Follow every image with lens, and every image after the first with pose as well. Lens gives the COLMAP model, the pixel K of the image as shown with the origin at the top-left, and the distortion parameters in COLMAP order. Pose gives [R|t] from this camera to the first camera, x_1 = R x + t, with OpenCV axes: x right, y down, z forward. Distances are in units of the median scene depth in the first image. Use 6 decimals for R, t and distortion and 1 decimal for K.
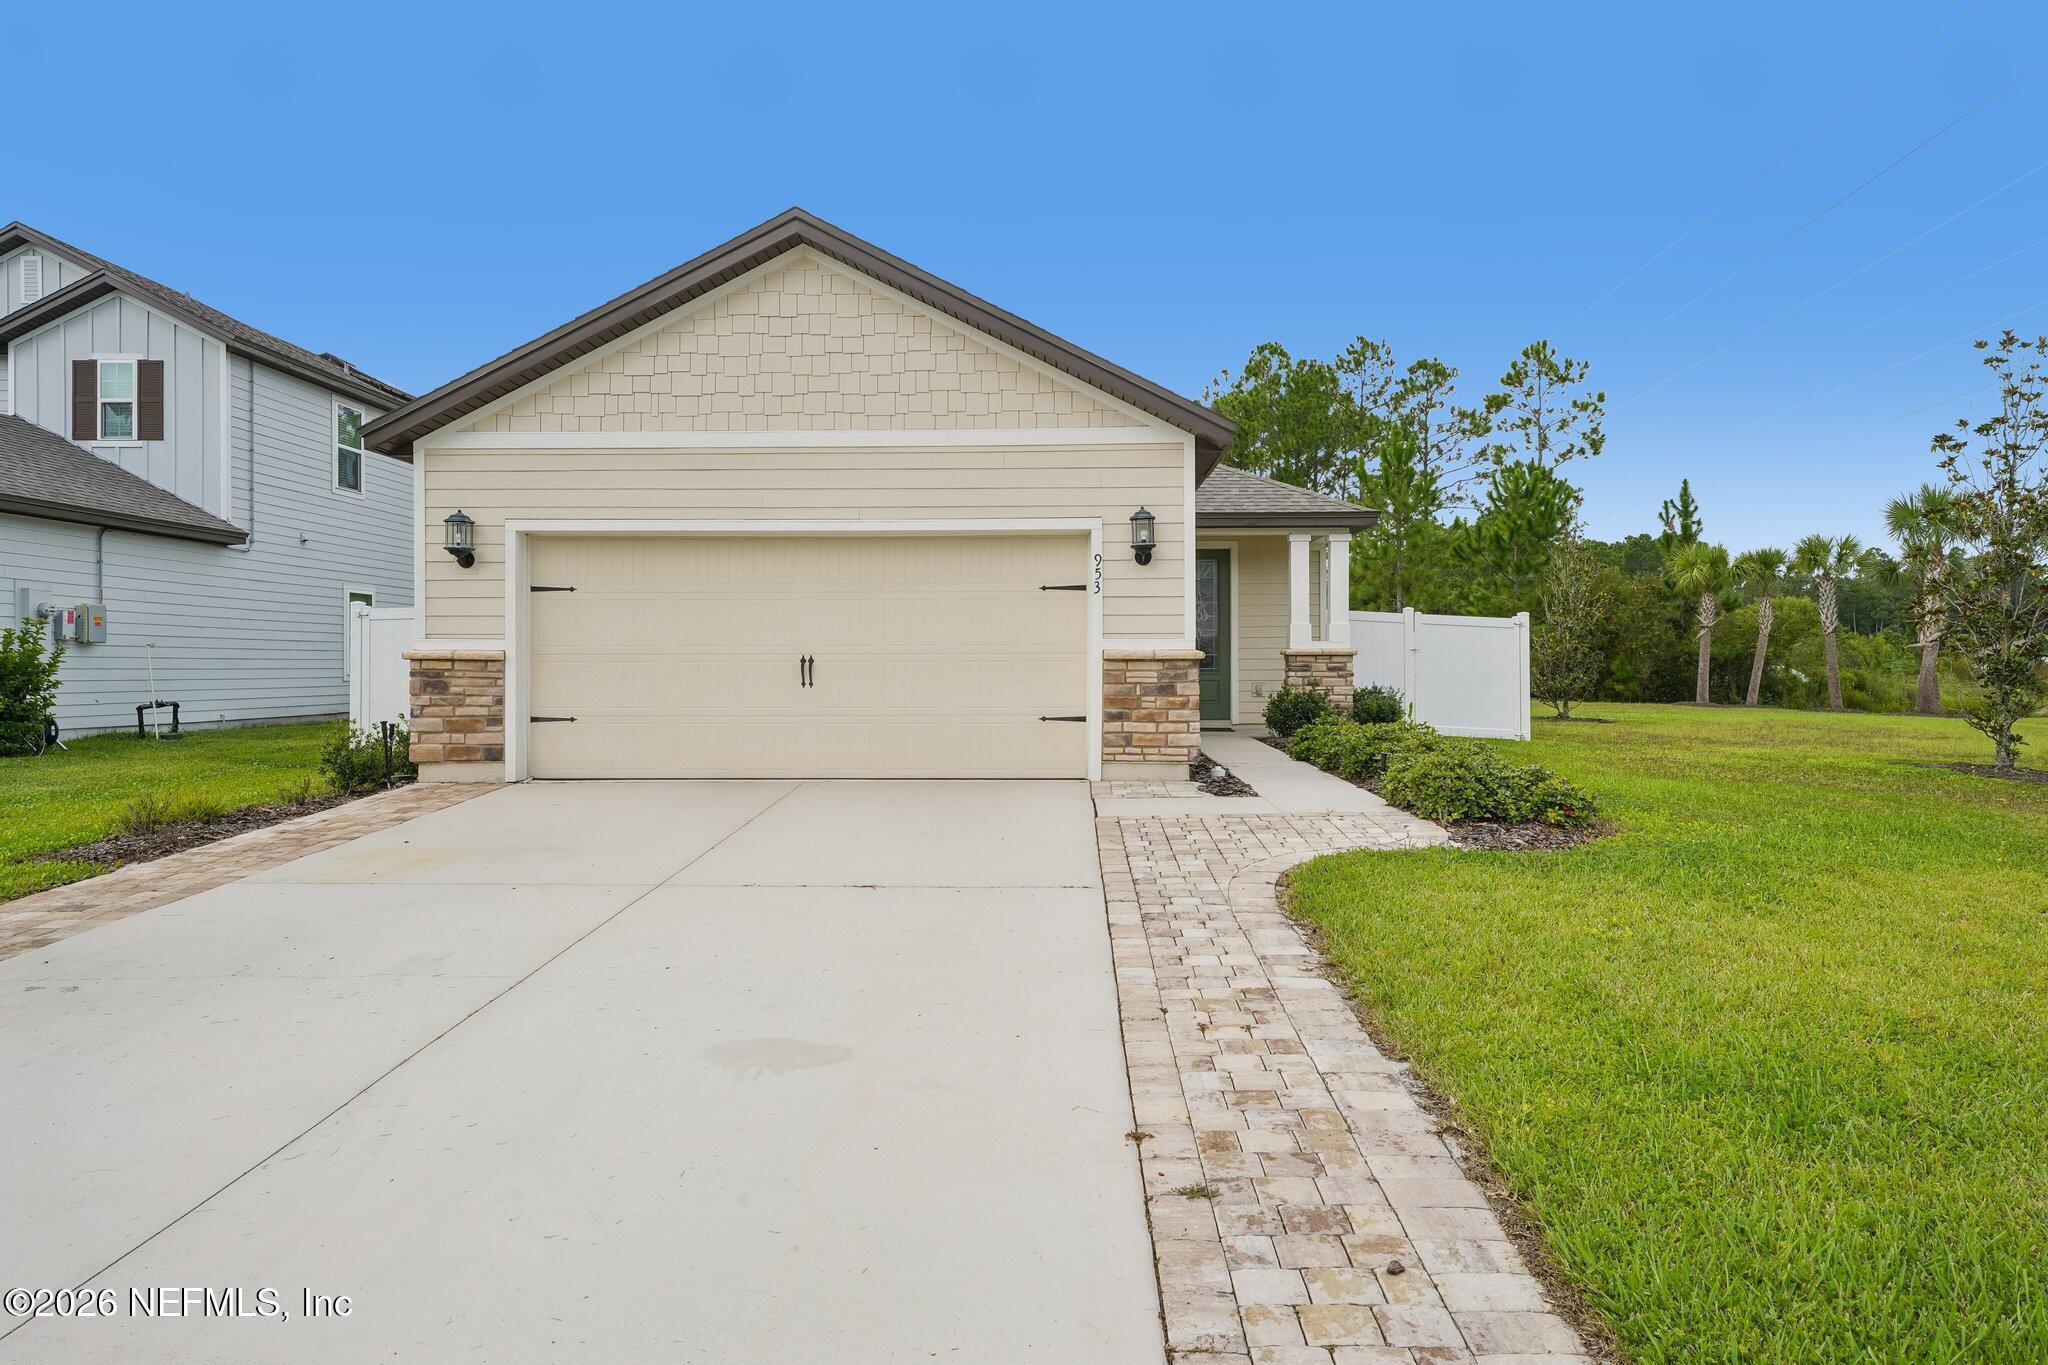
lens RADIAL K [[1384.3, 0, 1033.7], [0, 1384.3, 668.2], [0, 0, 1]] dist [0.021746, -0.000432]
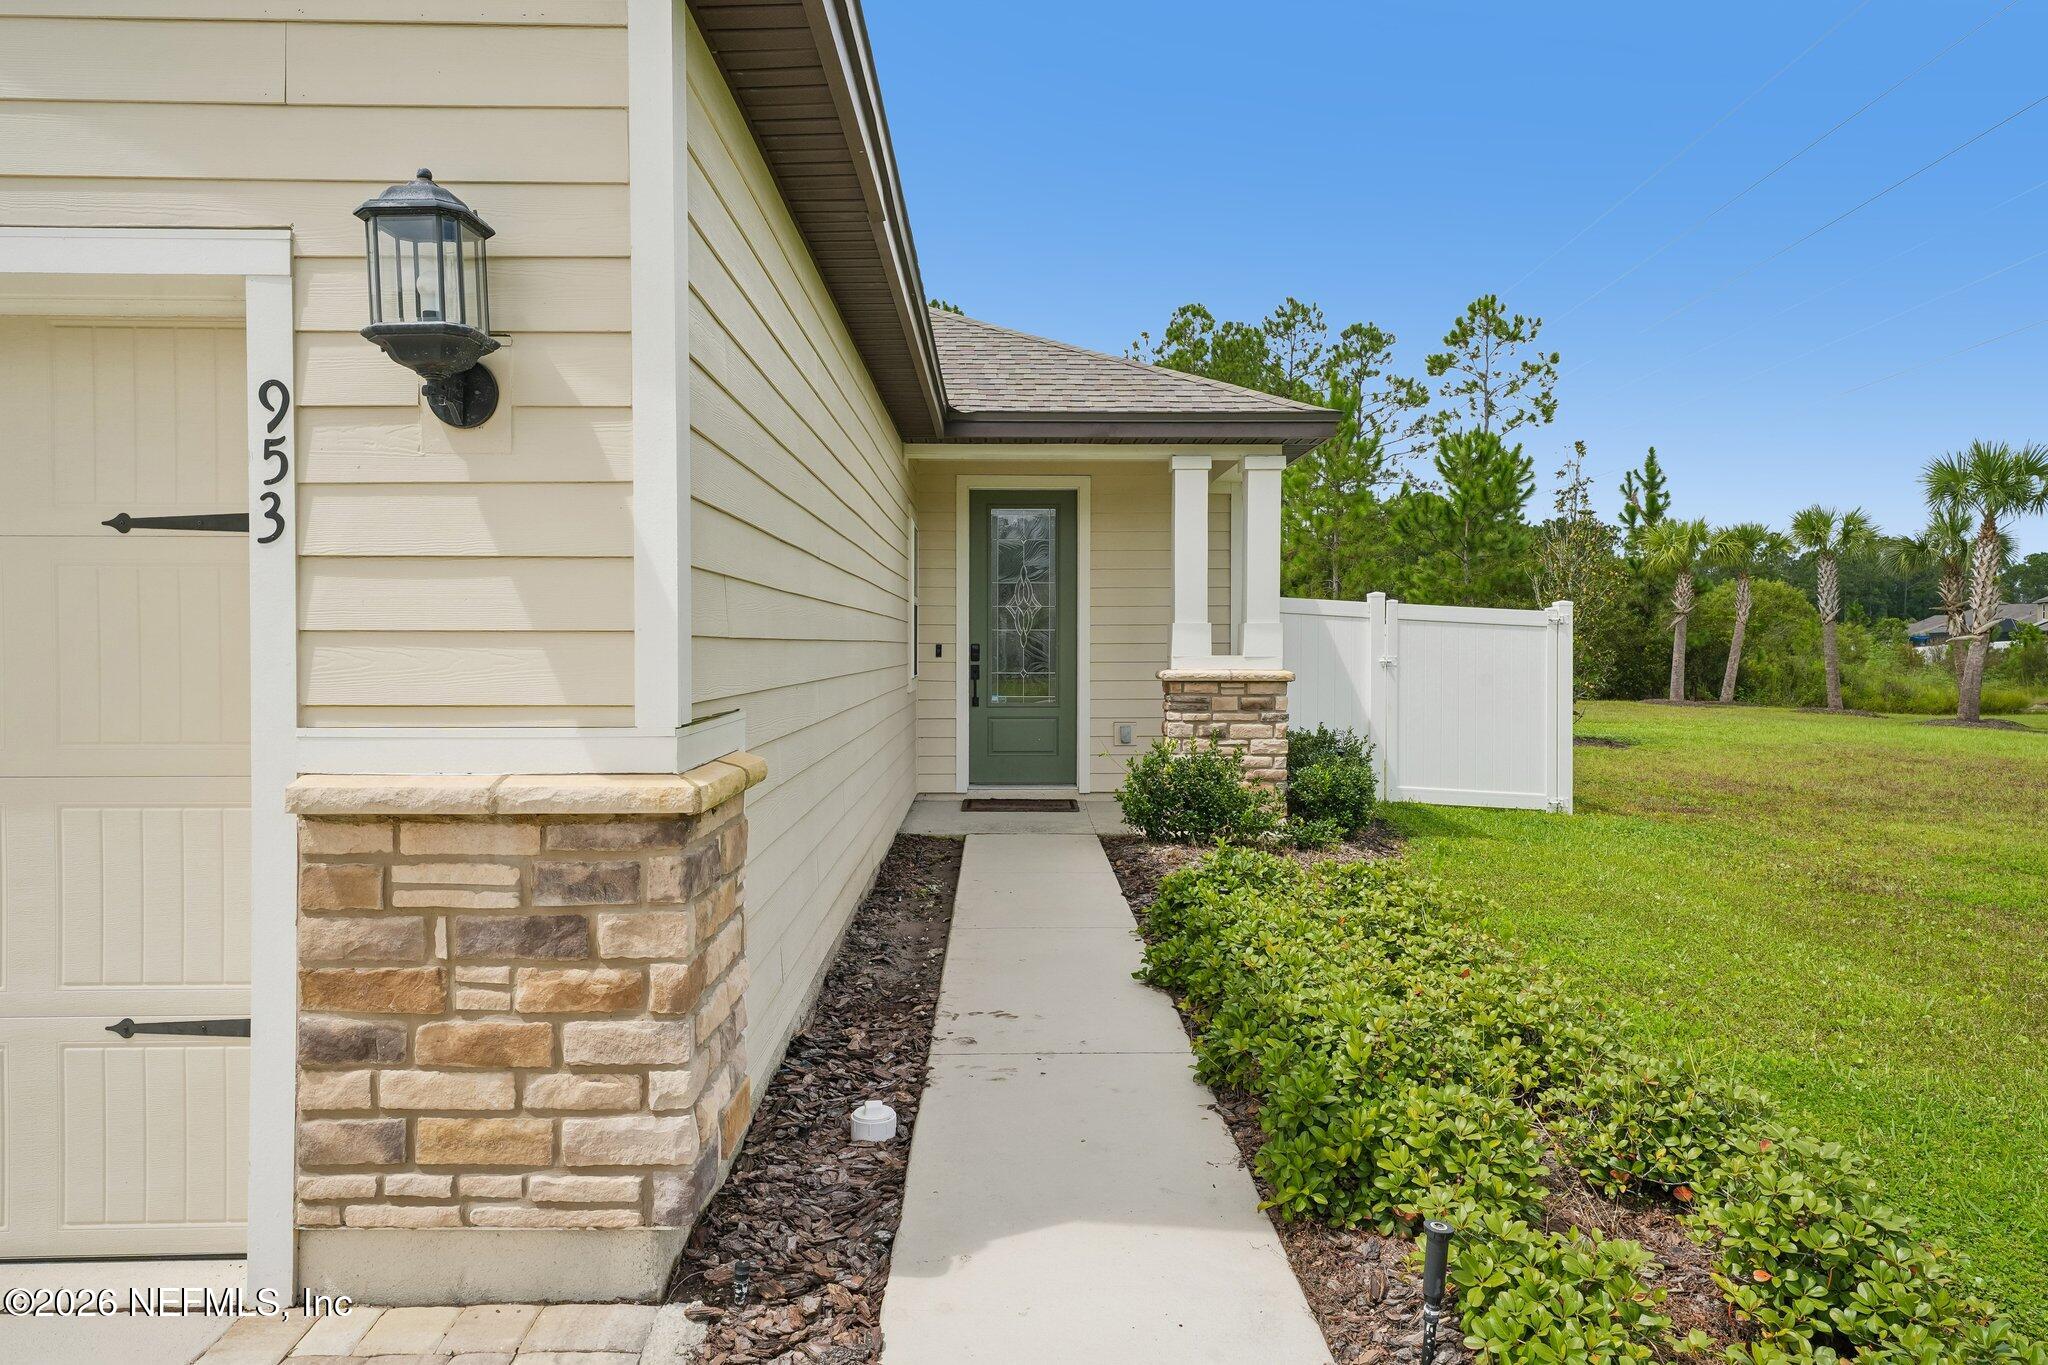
lens RADIAL K [[1312.3, 0, 1017.9], [0, 1312.3, 677.4], [0, 0, 1]] dist [0.023207, 0.000737]
pose [[0.999543, 0.000583, 0.030216, 0.125569], [-0.001306, 0.999714, 0.023895, -0.026734], [-0.030194, -0.023924, 0.999258, 0.561964]]
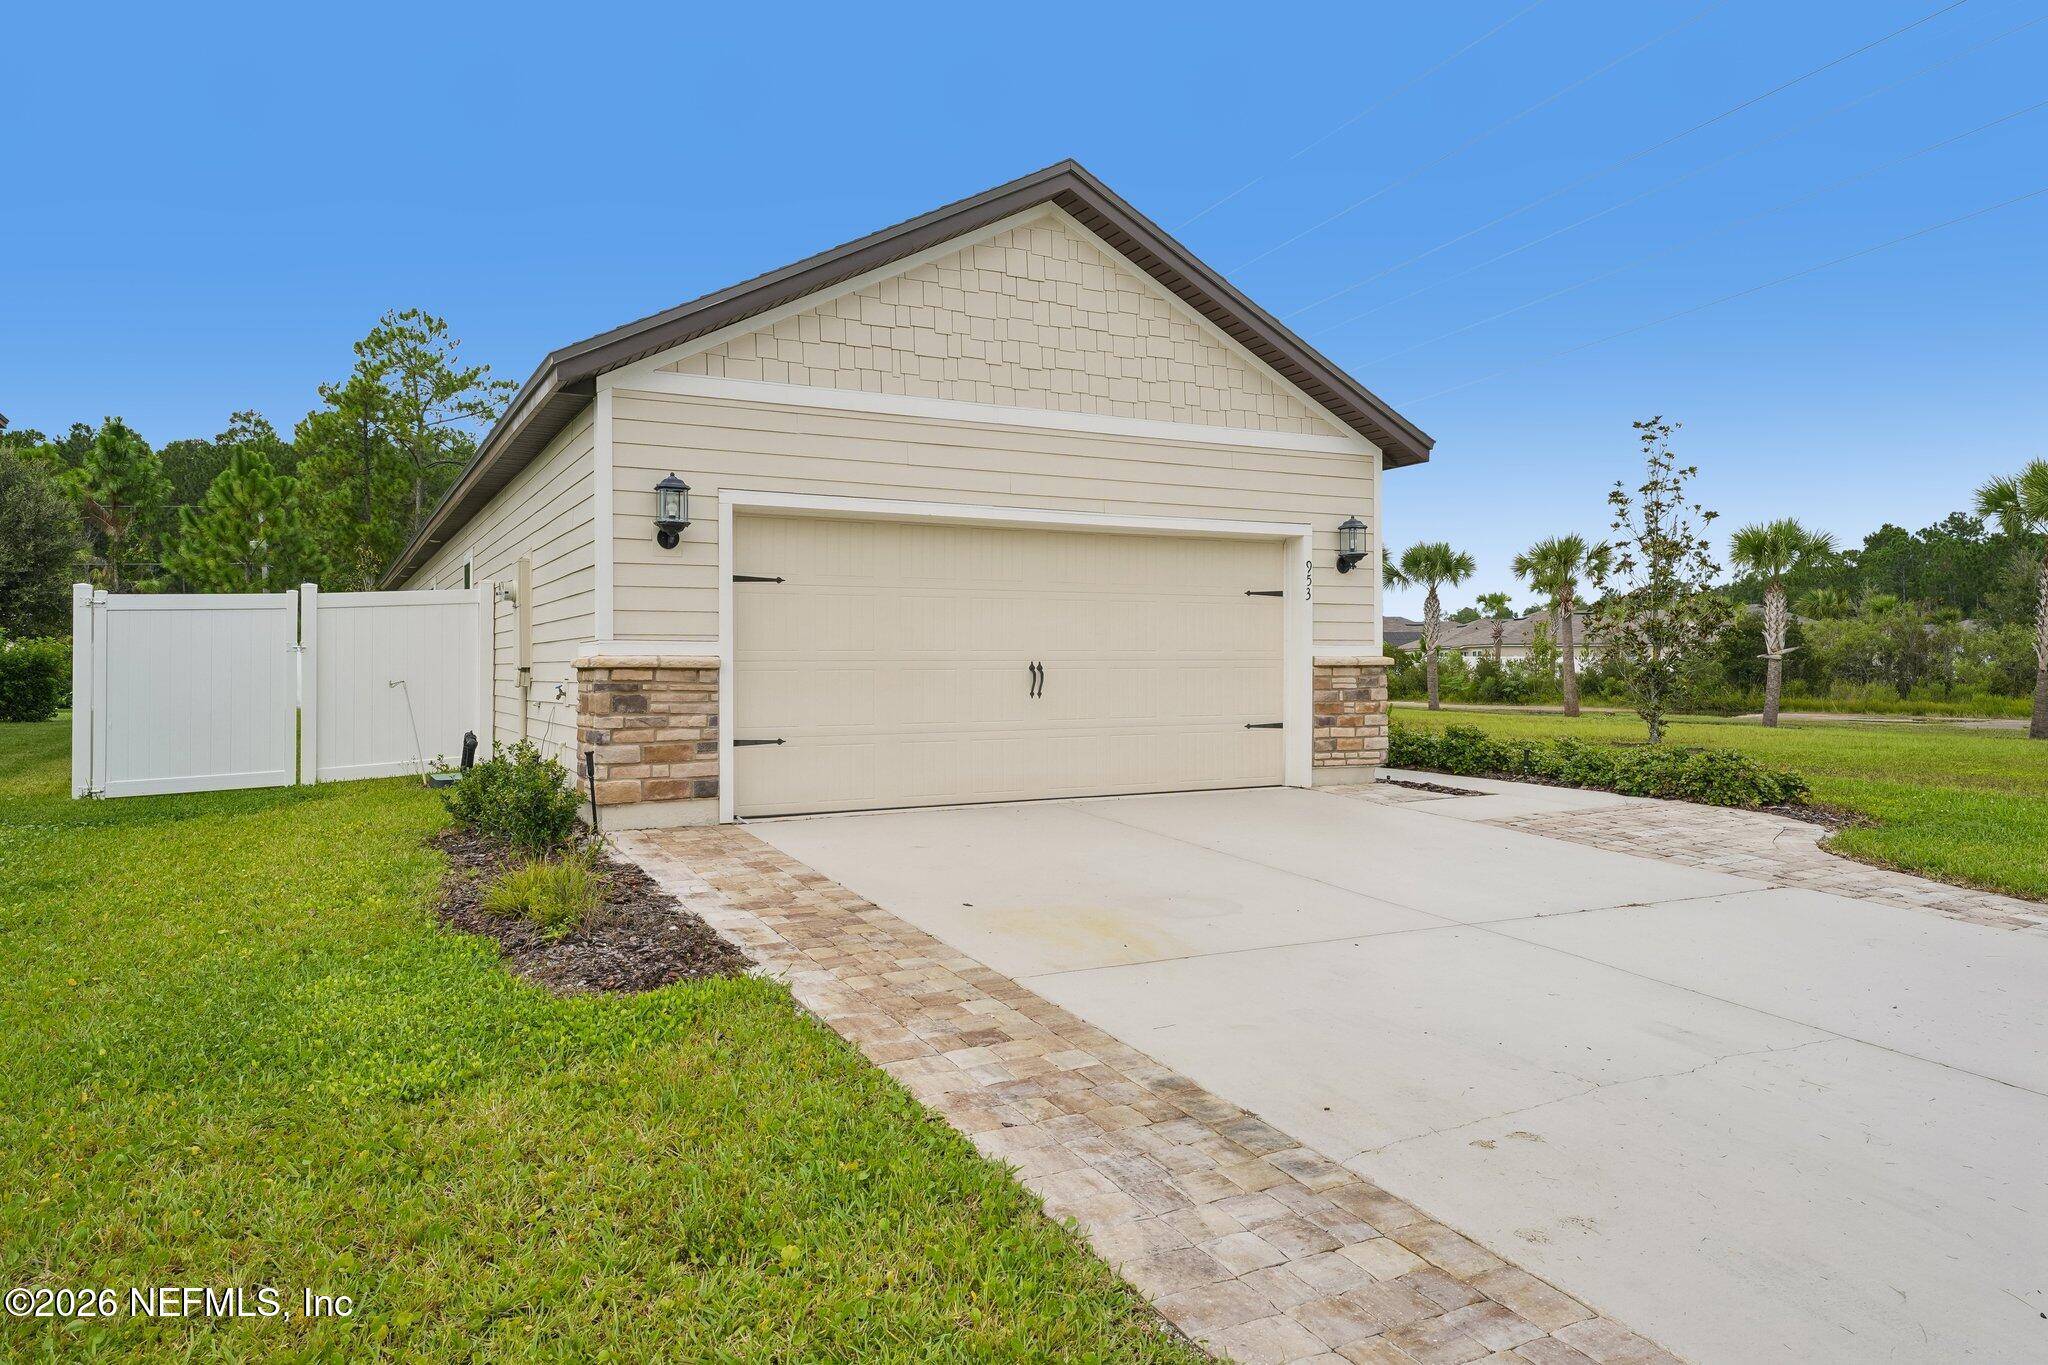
lens RADIAL K [[1312.3, 0, 1027.7], [0, 1312.3, 674.5], [0, 0, 1]] dist [0.023207, 0.000737]
pose [[0.871191, -0.005628, 0.490912, -0.441245], [0.004090, 0.999983, 0.004204, -0.003588], [-0.490927, -0.001655, 0.871199, 0.199442]]
